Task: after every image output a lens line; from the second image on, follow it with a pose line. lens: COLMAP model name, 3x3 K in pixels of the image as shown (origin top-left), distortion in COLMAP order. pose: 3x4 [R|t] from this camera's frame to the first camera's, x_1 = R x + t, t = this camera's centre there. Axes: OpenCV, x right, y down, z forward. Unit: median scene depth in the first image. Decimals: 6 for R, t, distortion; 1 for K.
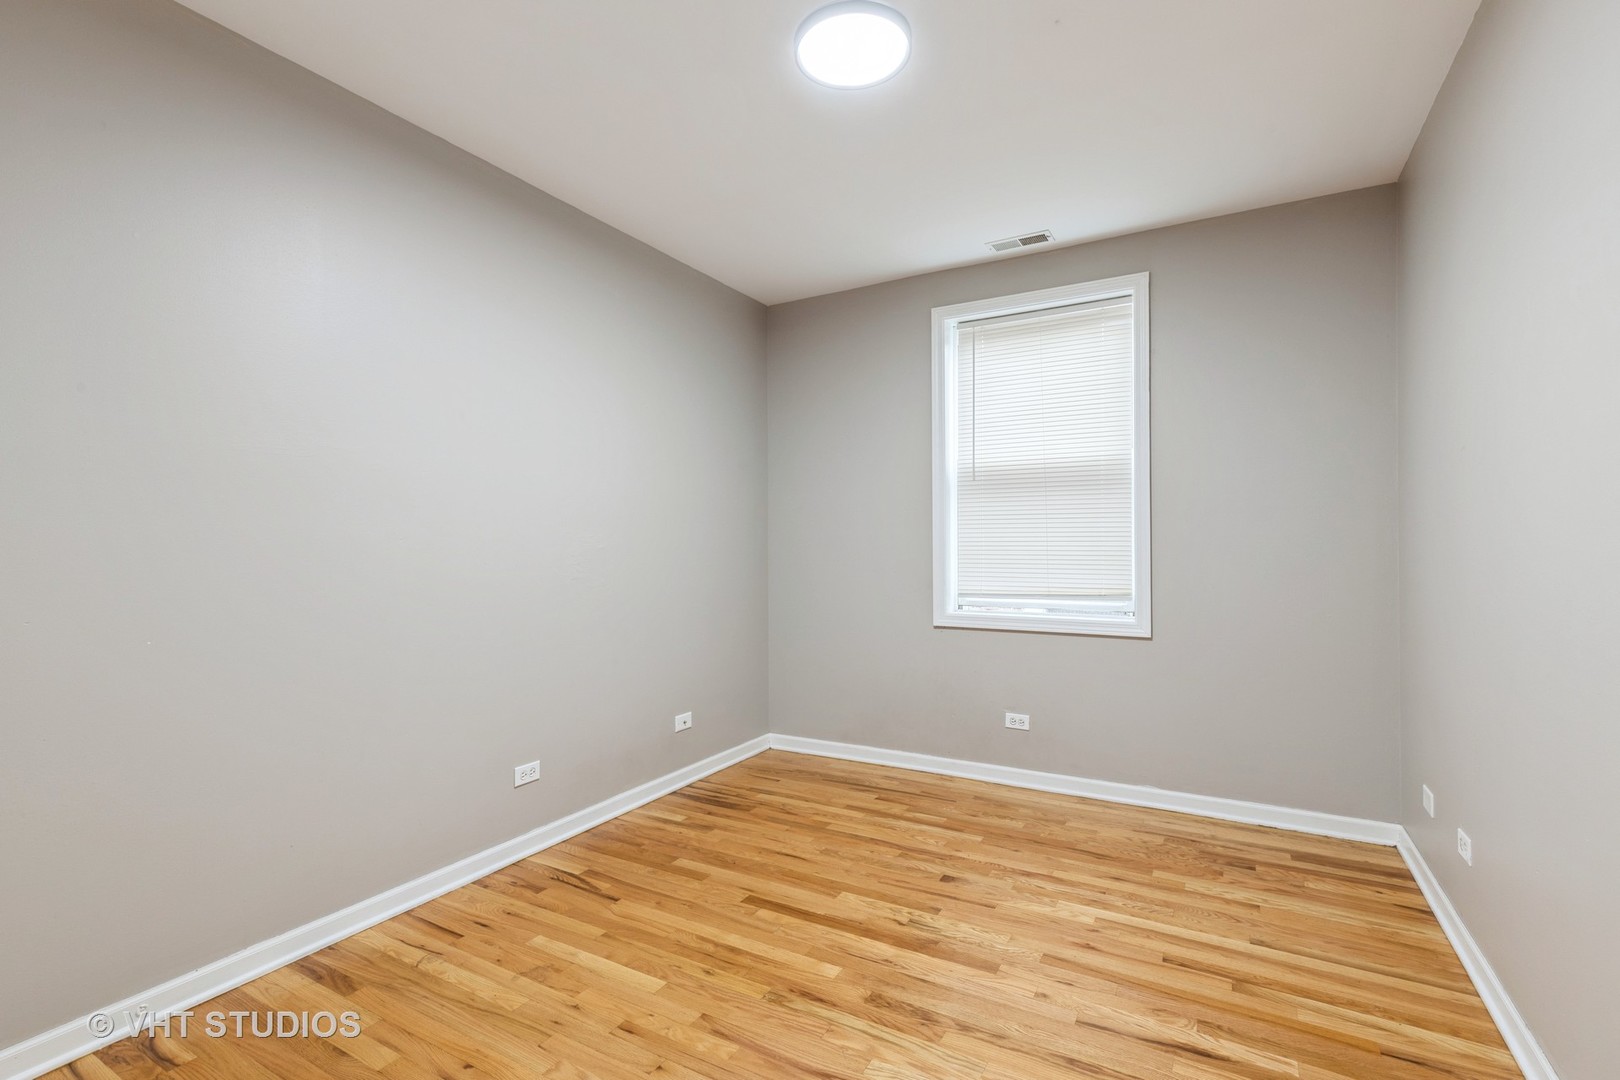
lens RADIAL K [[750.4, 0, 801.3], [0, 750.4, 532.4], [0, 0, 1]] dist [0.001955, -0.000725]
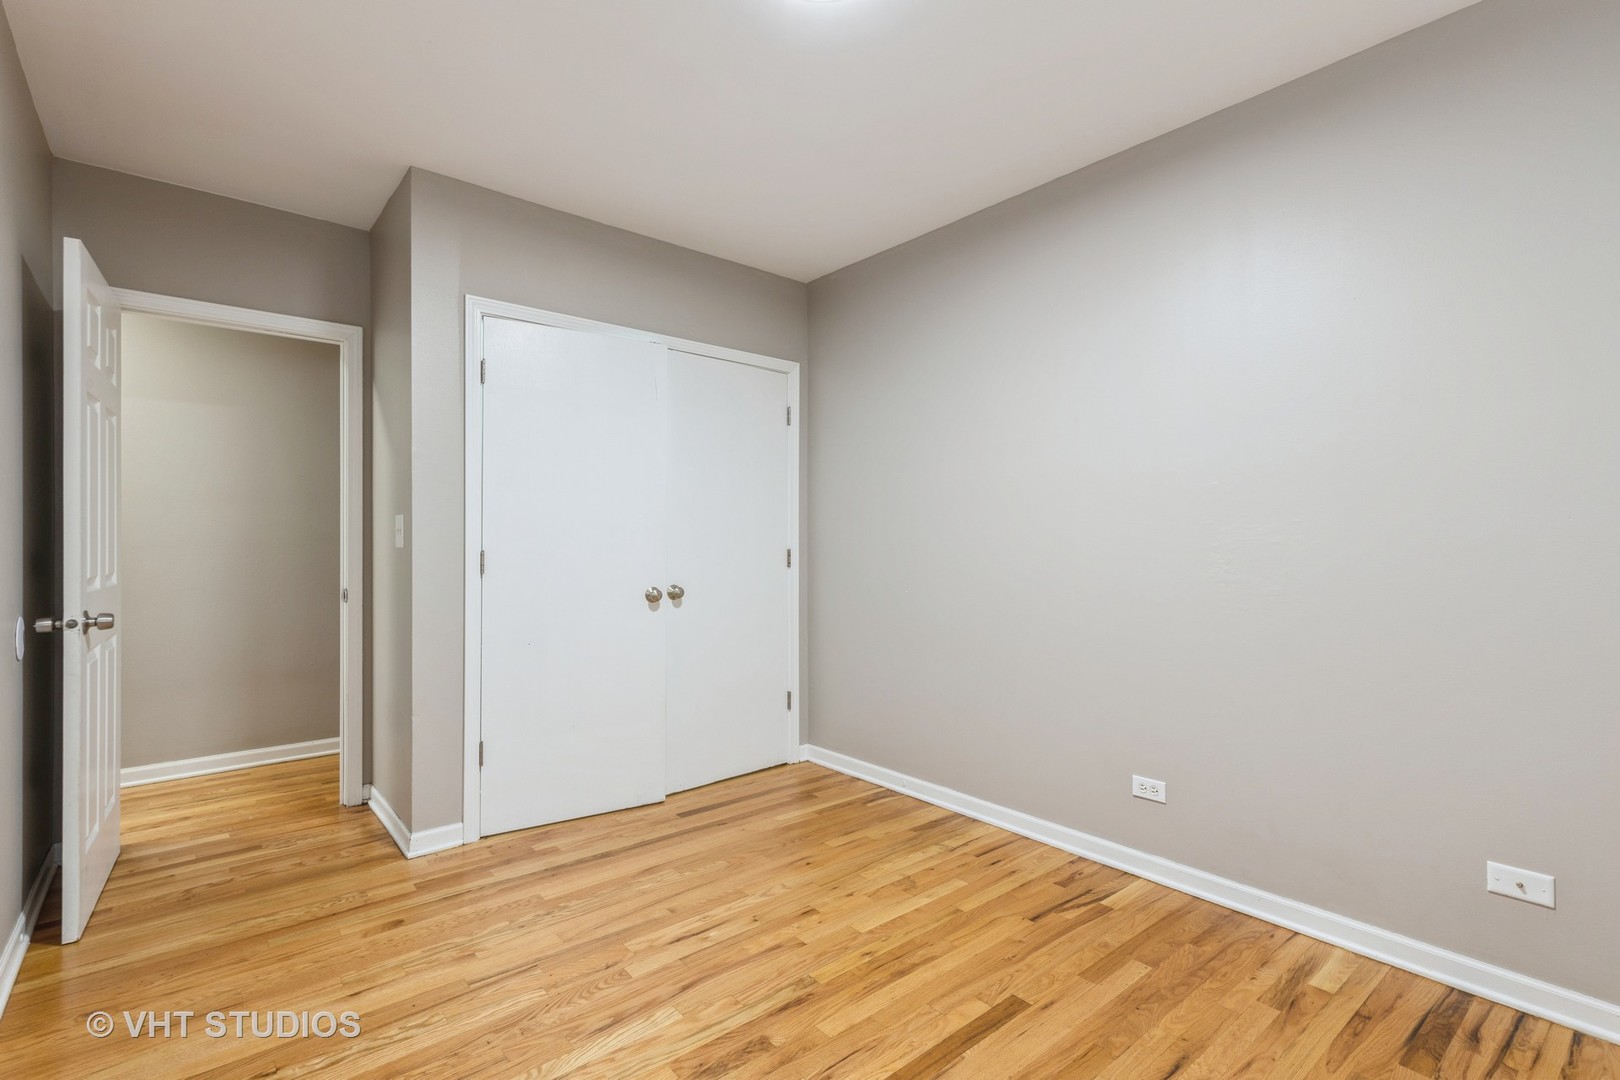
lens RADIAL K [[750.4, 0, 820.4], [0, 750.4, 546.8], [0, 0, 1]] dist [0.001955, -0.000725]
pose [[-0.343328, 0.011992, -0.939139, 0.776813], [0.017185, 0.999831, 0.006485, 0.018979], [0.939058, -0.013913, -0.343476, 1.178984]]
